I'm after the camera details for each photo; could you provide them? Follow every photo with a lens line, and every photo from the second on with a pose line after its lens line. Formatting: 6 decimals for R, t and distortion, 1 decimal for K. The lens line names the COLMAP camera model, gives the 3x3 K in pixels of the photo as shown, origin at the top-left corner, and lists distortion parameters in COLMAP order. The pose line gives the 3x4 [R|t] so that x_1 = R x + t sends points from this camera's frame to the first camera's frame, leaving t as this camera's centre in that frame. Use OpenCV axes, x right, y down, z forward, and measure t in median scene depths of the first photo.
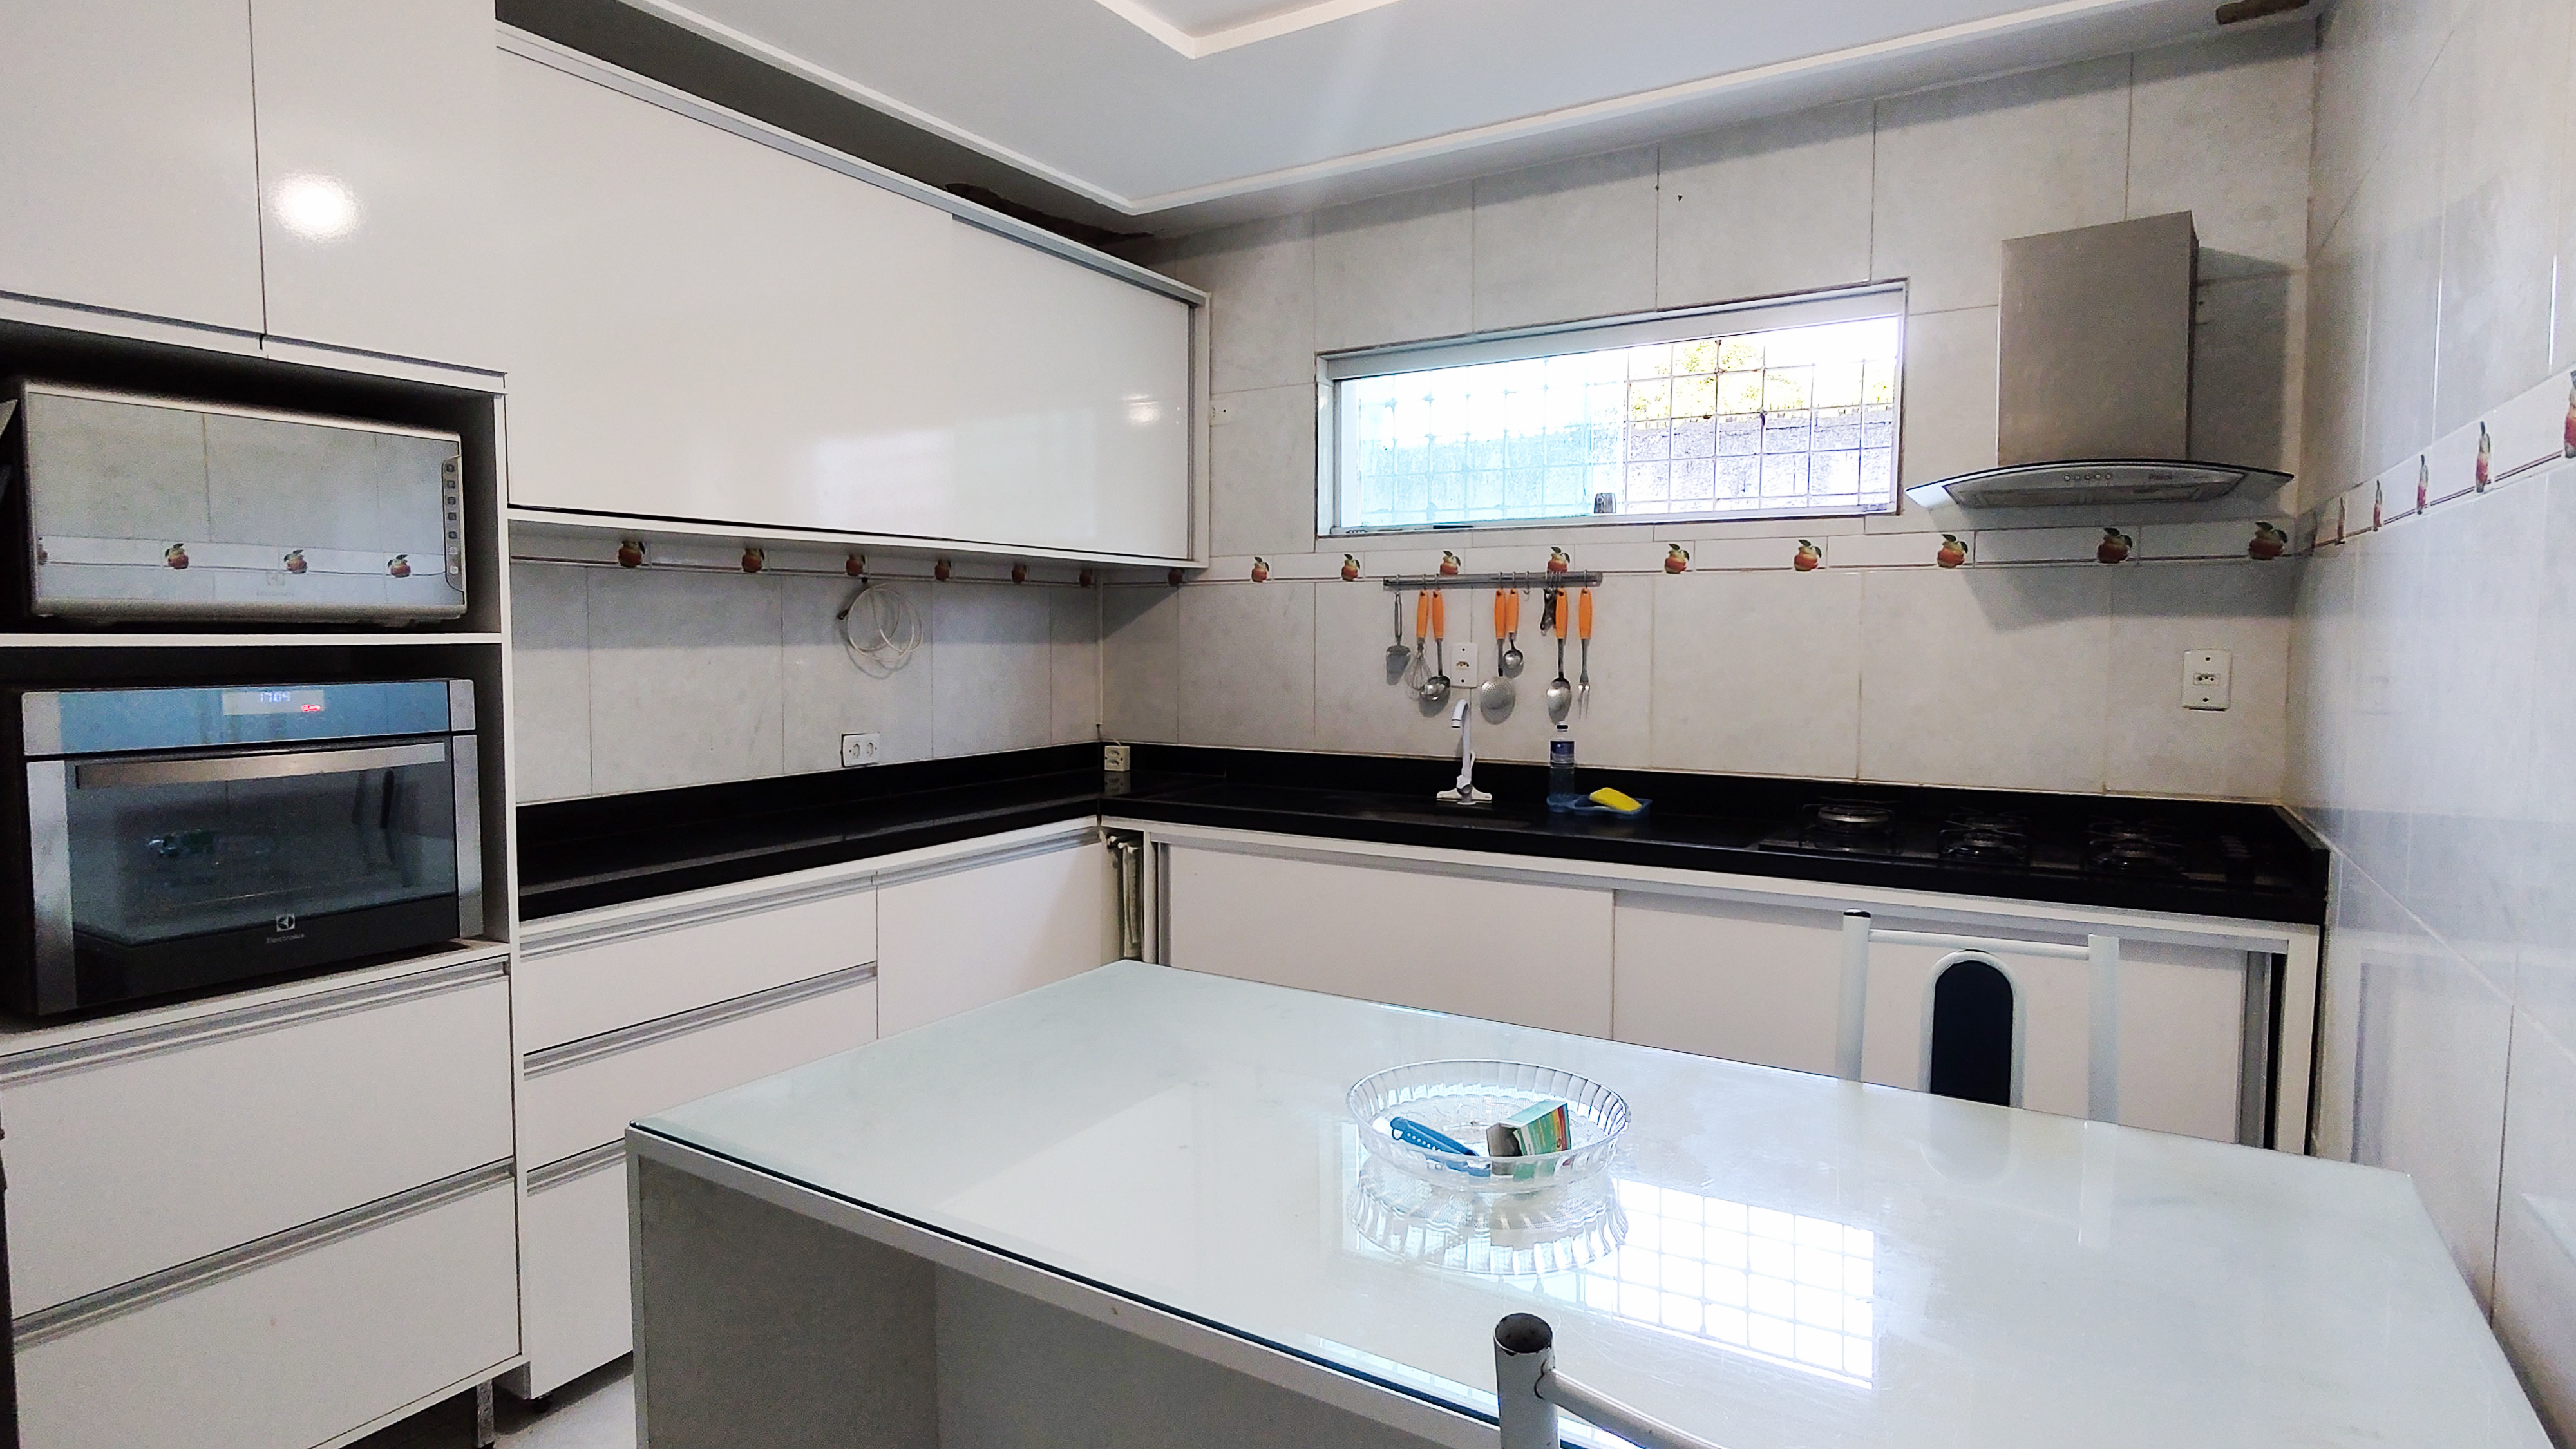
lens RADIAL K [[1332.7, 0, 1303.3], [0, 1332.7, 722.2], [0, 0, 1]] dist [0.002467, 0.001372]
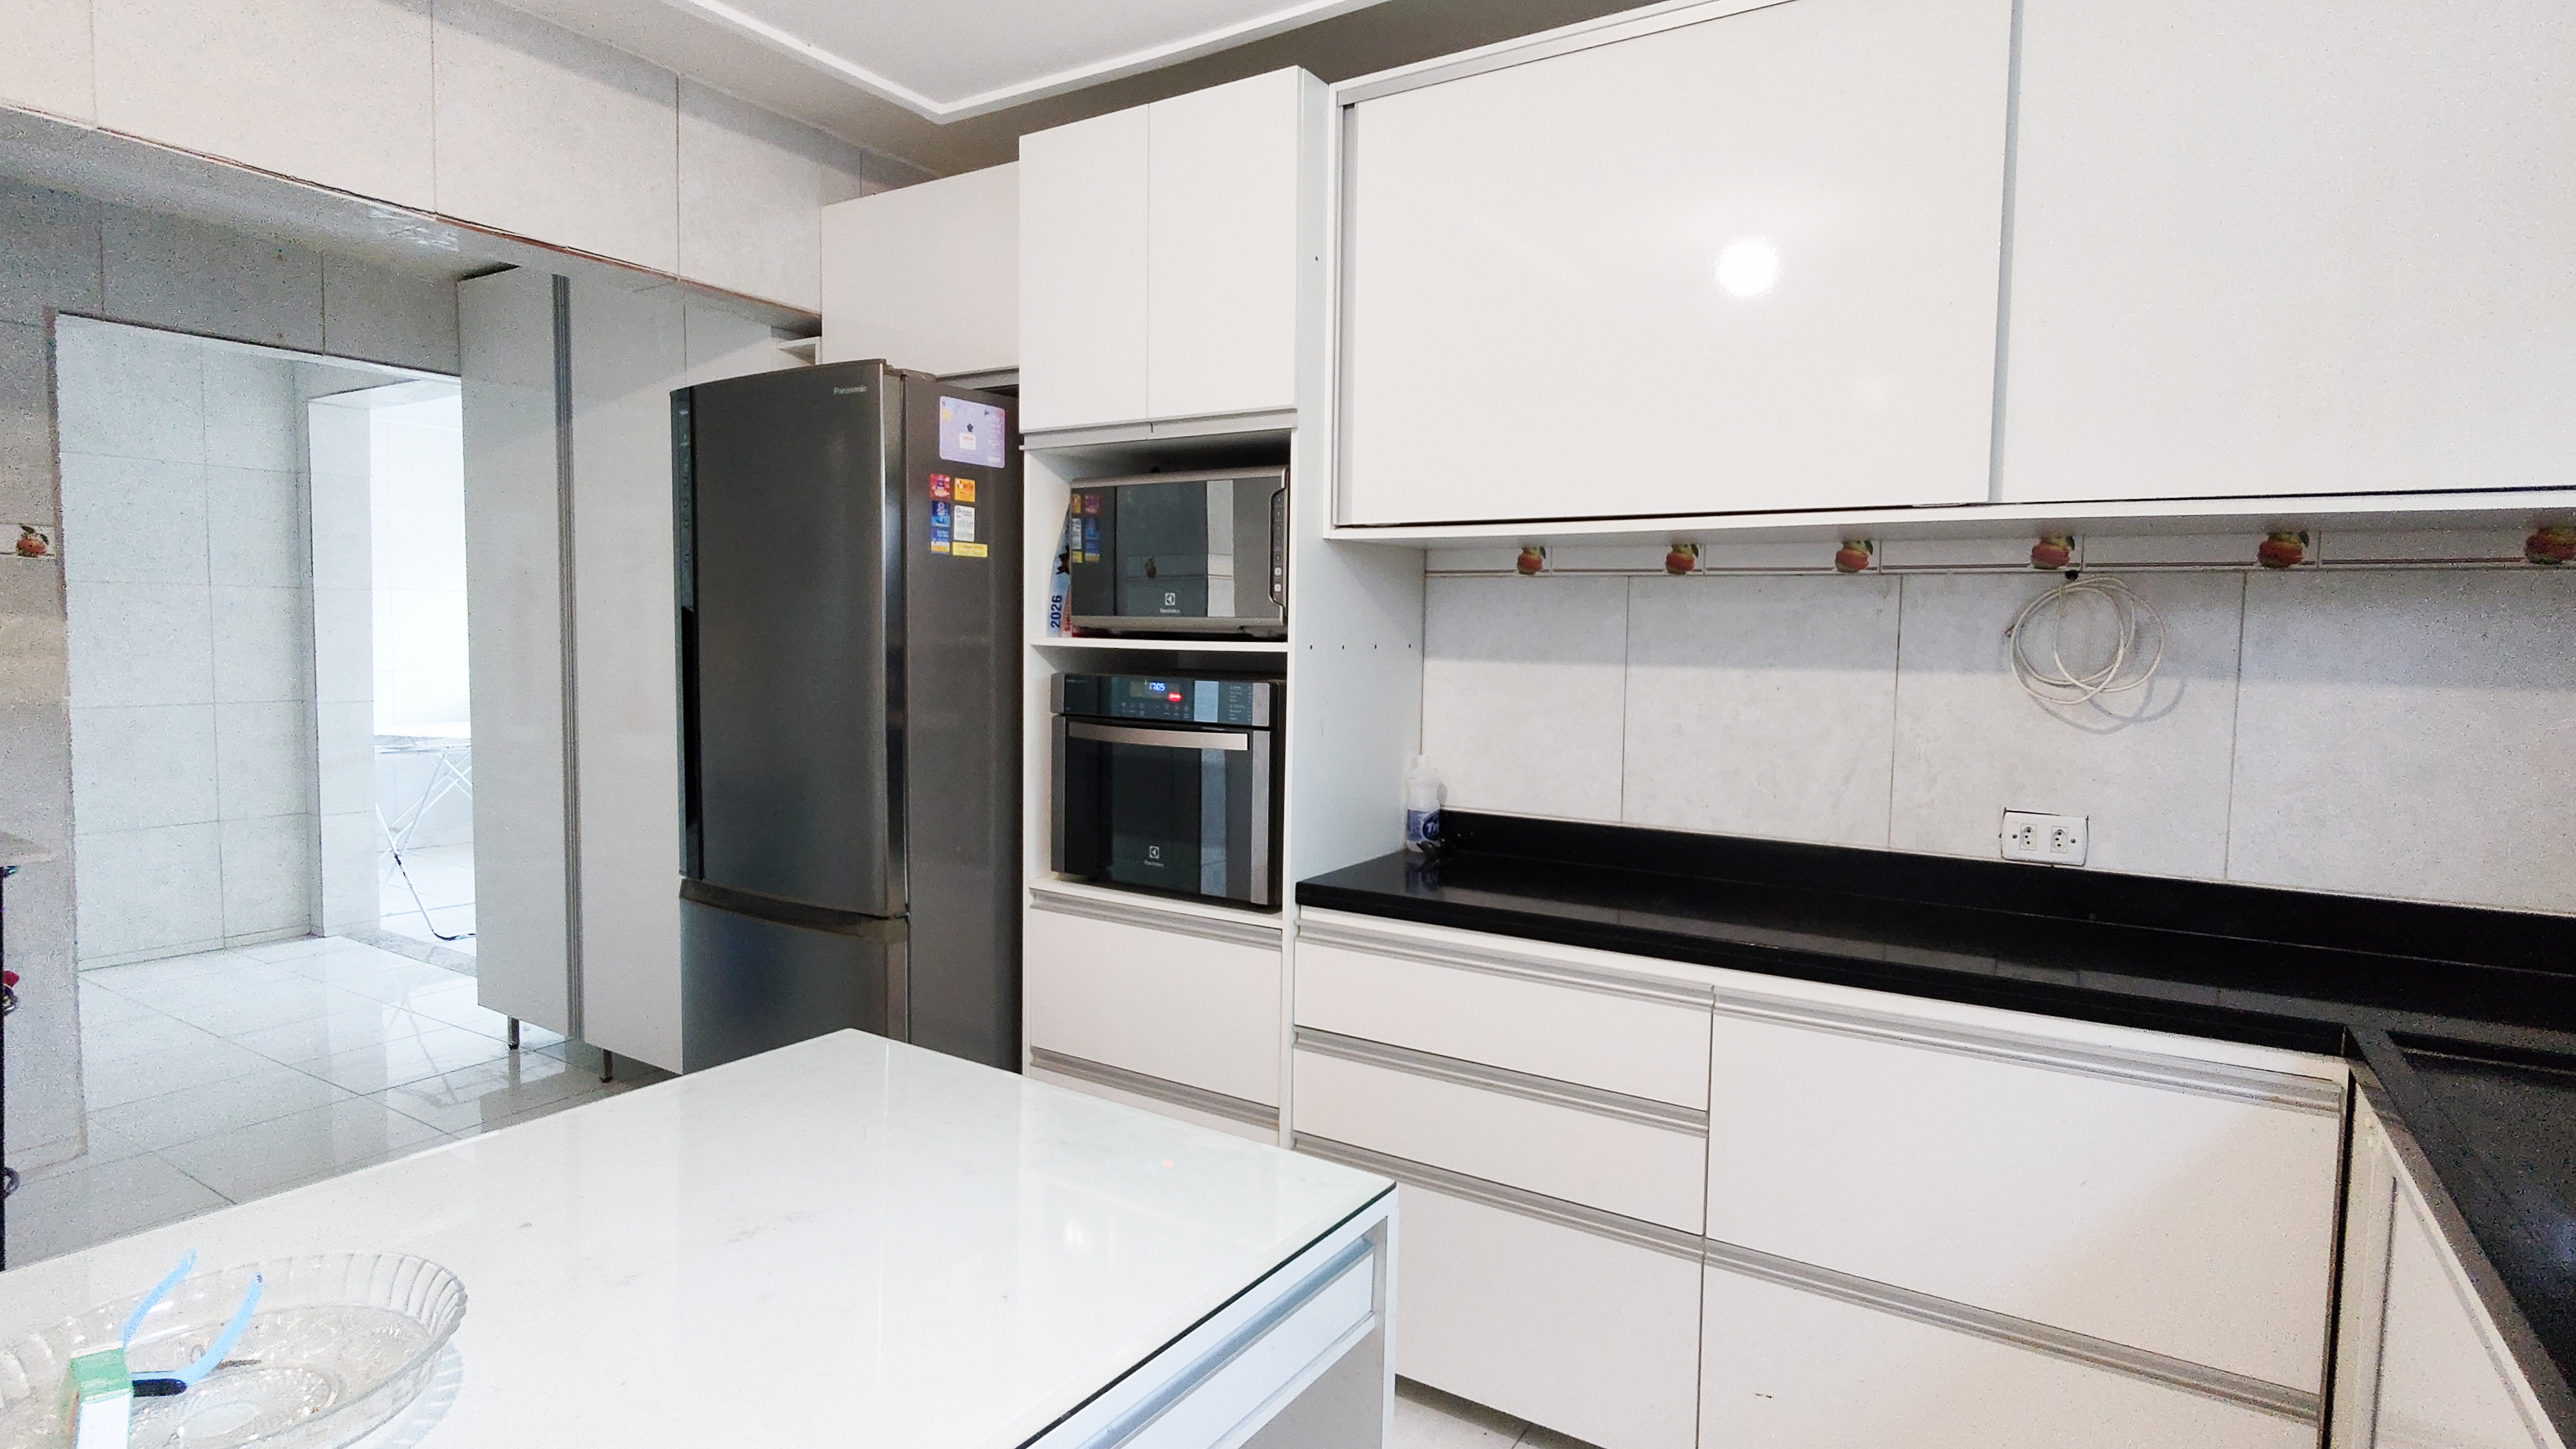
lens RADIAL K [[1332.7, 0, 1303.3], [0, 1332.7, 722.2], [0, 0, 1]] dist [0.002467, 0.001372]
pose [[0.004547, 0.059055, -0.998244, 1.047202], [-0.089257, 0.994294, 0.058415, -0.138308], [0.995998, 0.088835, 0.009792, 2.138280]]
